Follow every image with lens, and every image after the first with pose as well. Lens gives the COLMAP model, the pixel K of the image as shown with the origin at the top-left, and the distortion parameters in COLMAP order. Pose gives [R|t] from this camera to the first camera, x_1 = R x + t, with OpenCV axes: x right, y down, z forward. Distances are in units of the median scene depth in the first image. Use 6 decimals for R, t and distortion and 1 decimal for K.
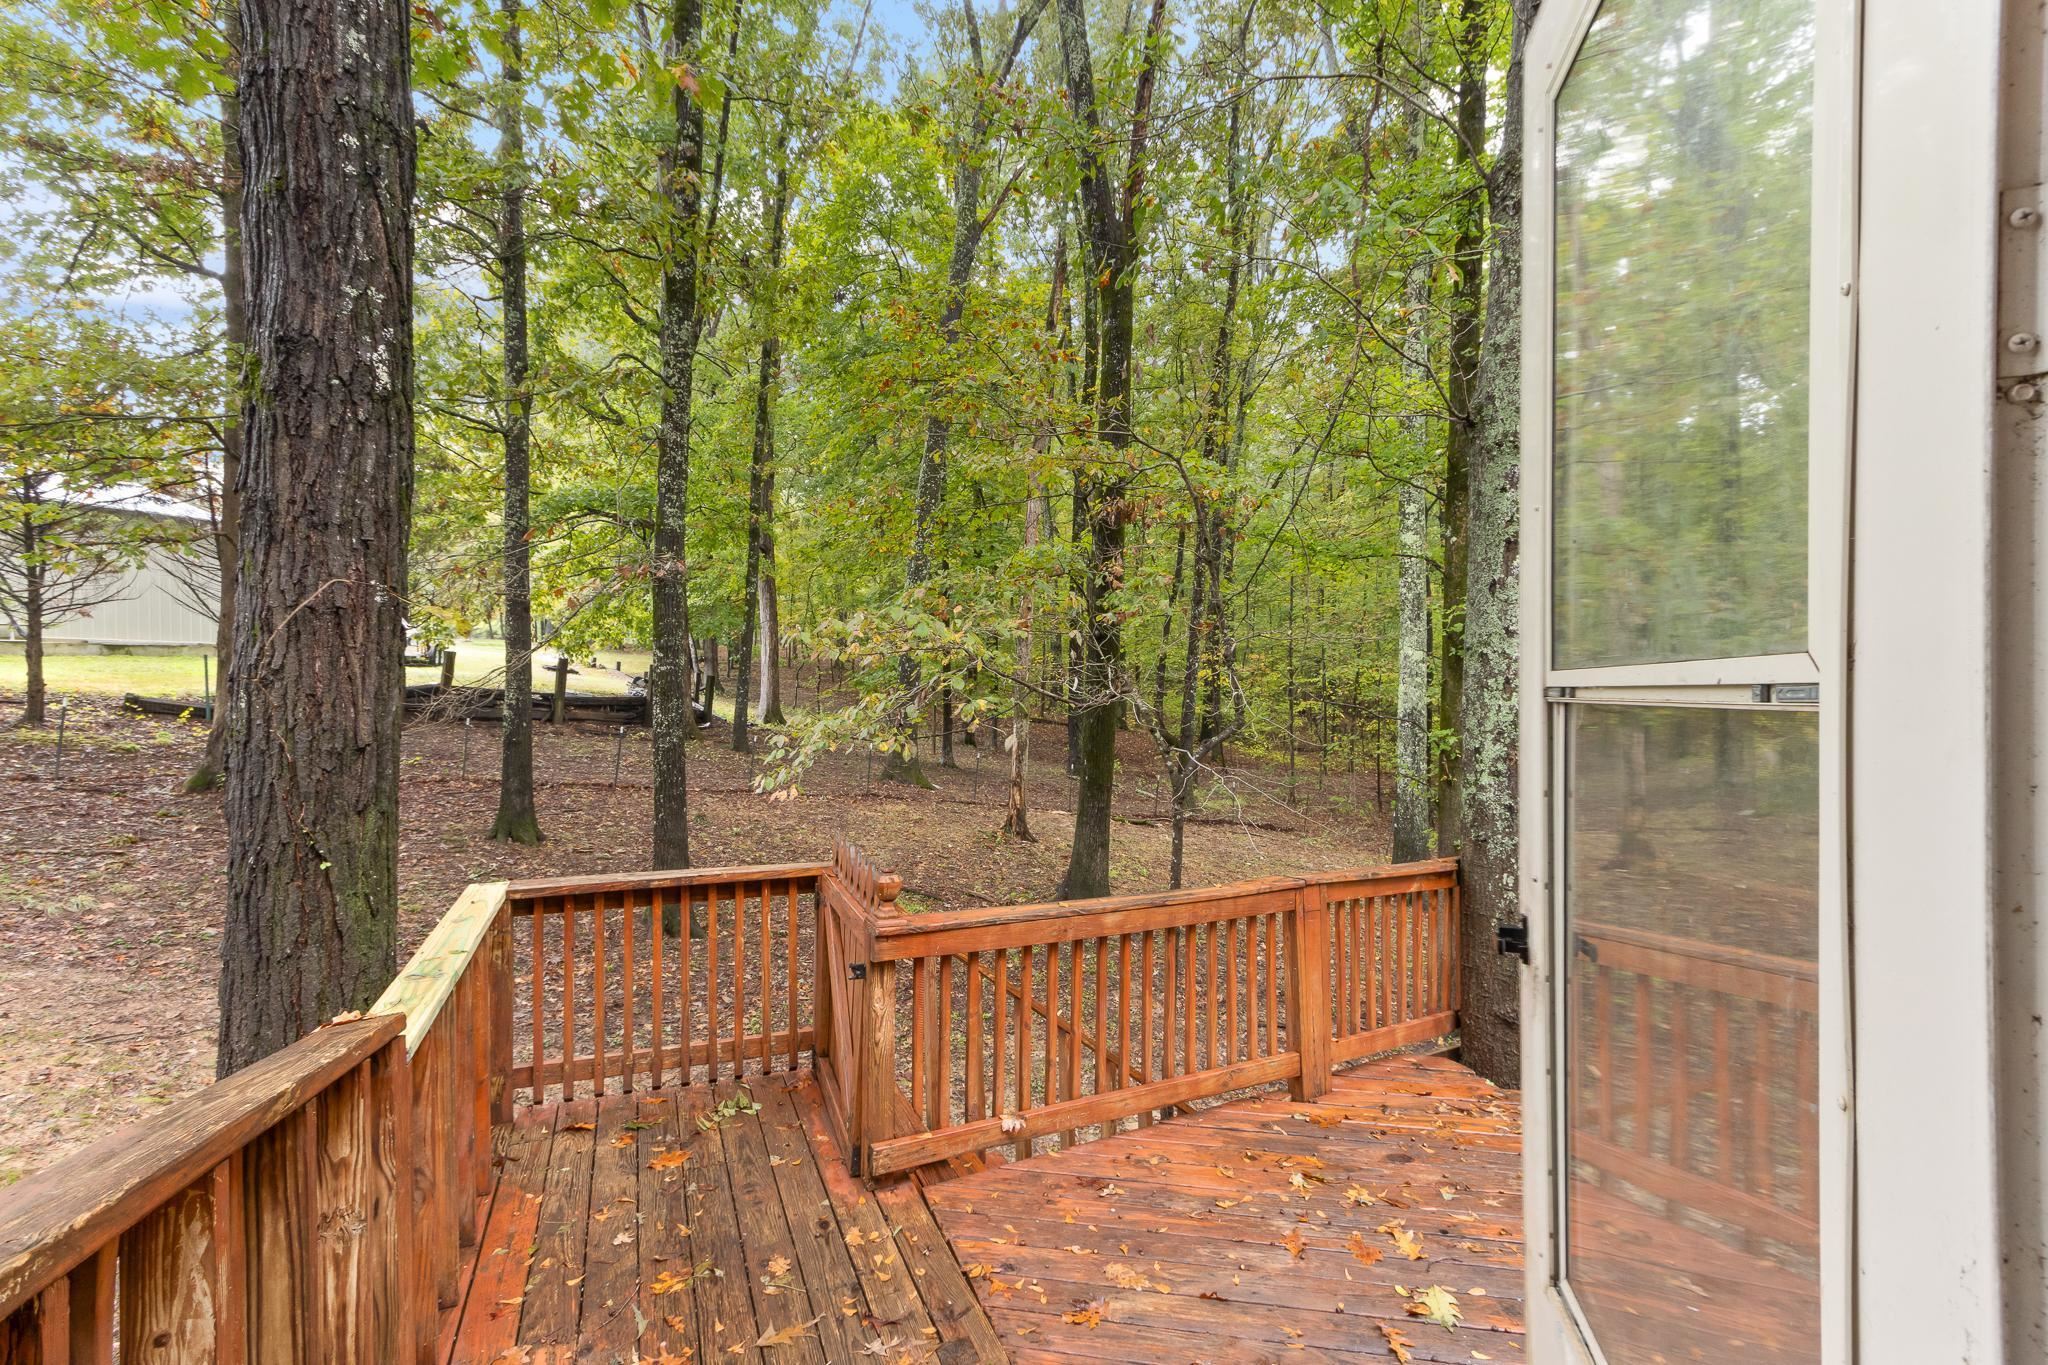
lens RADIAL K [[951.1, 0, 1019.3], [0, 951.1, 700.7], [0, 0, 1]] dist [0.027987, -0.001545]
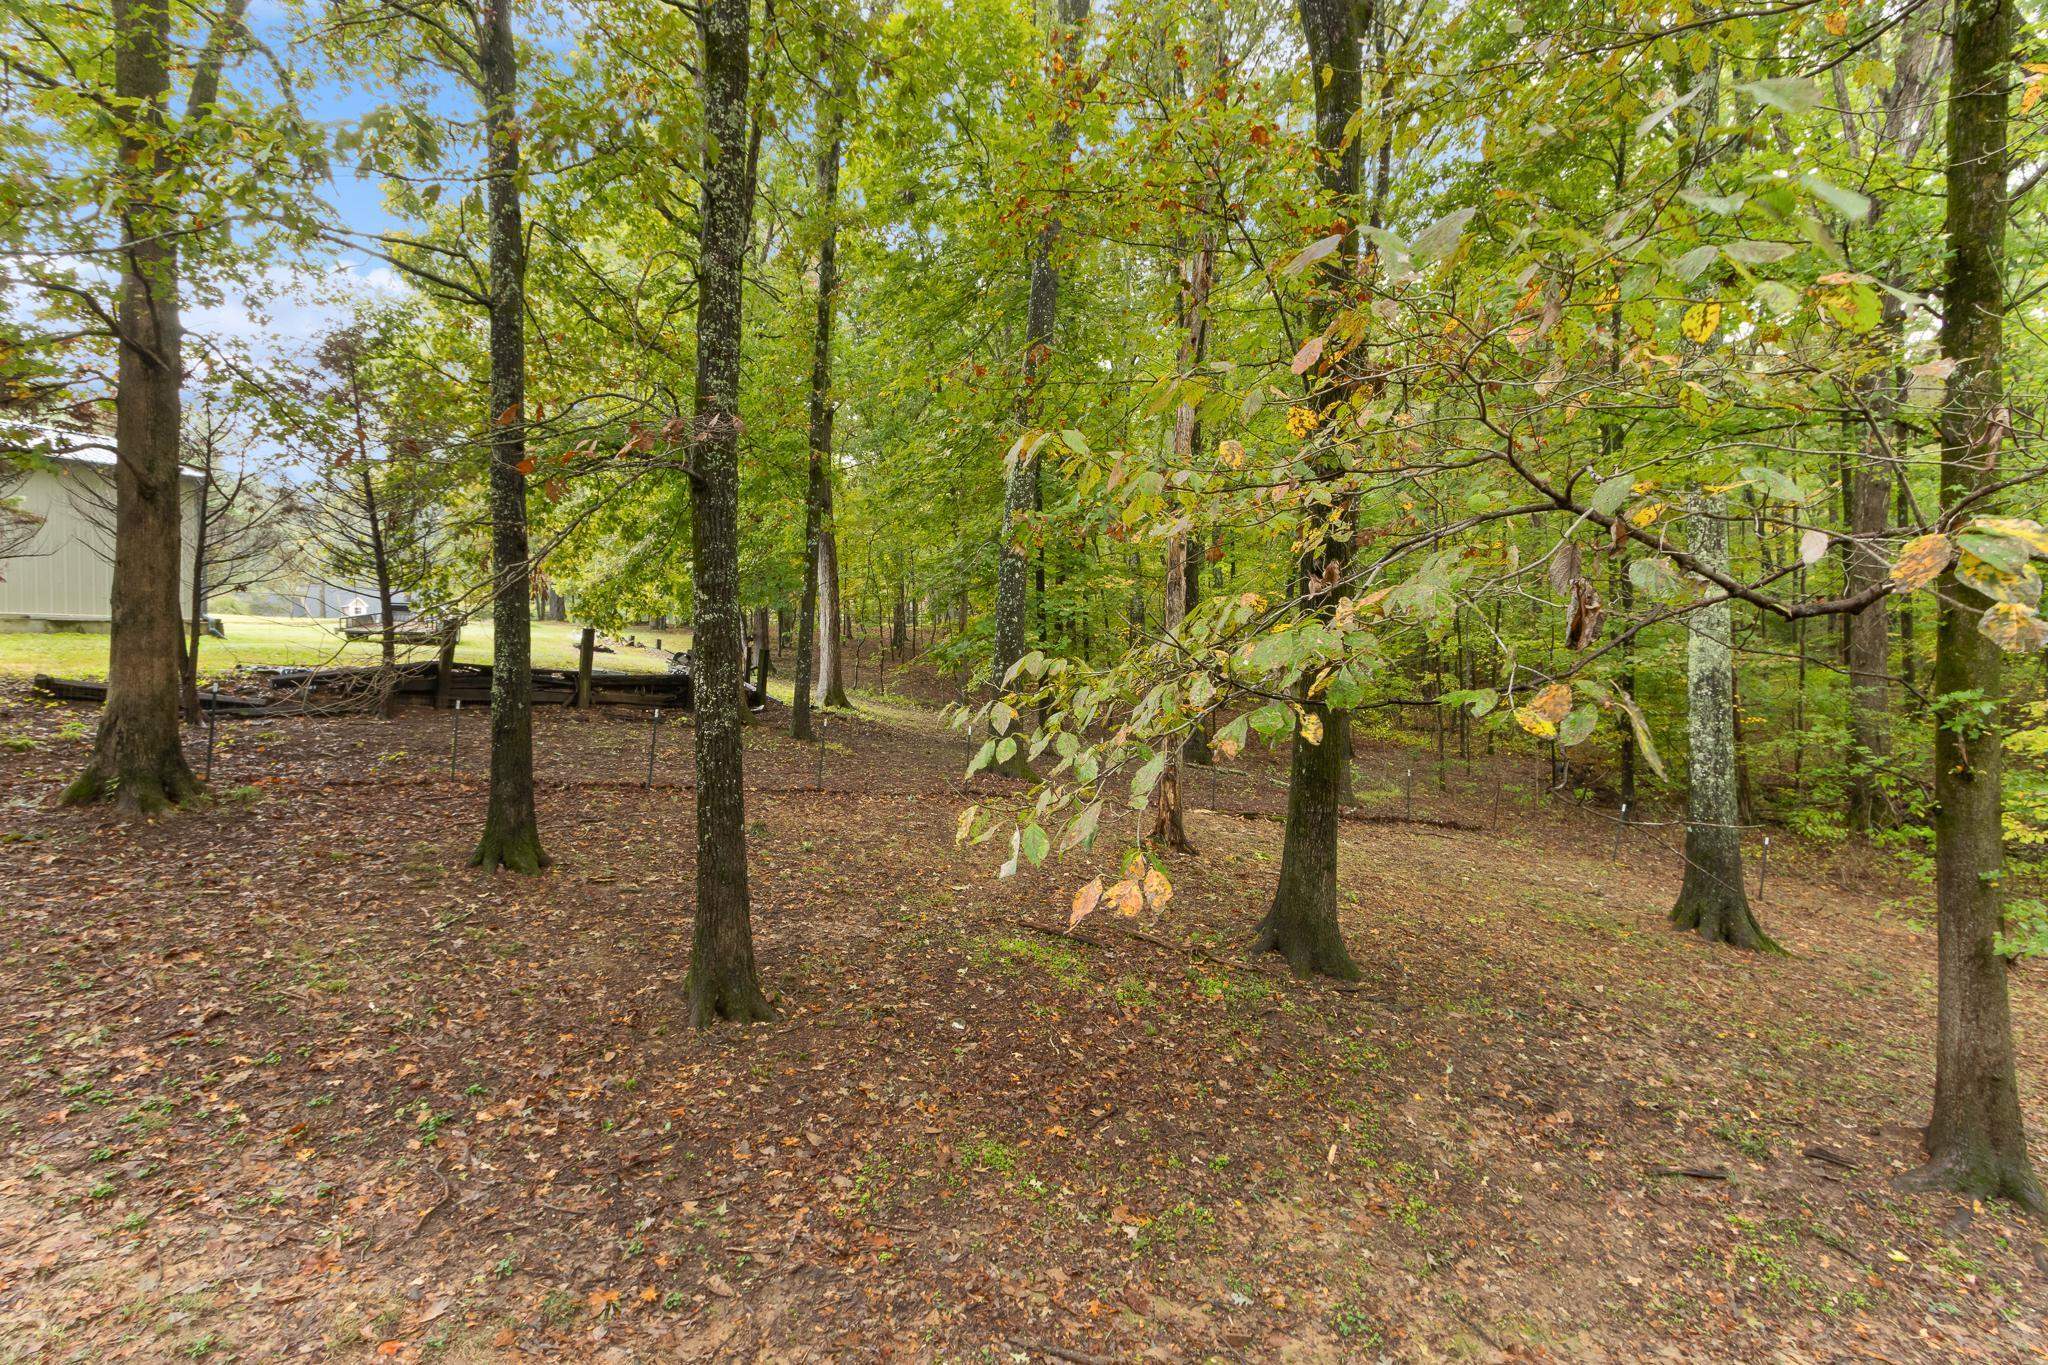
lens RADIAL K [[951.1, 0, 1017.2], [0, 951.1, 673.3], [0, 0, 1]] dist [0.027987, -0.001545]
pose [[0.998920, -0.015452, -0.043810, -0.090997], [0.014884, 0.999801, -0.013267, 0.013057], [0.044007, 0.012600, 0.998952, 0.242723]]
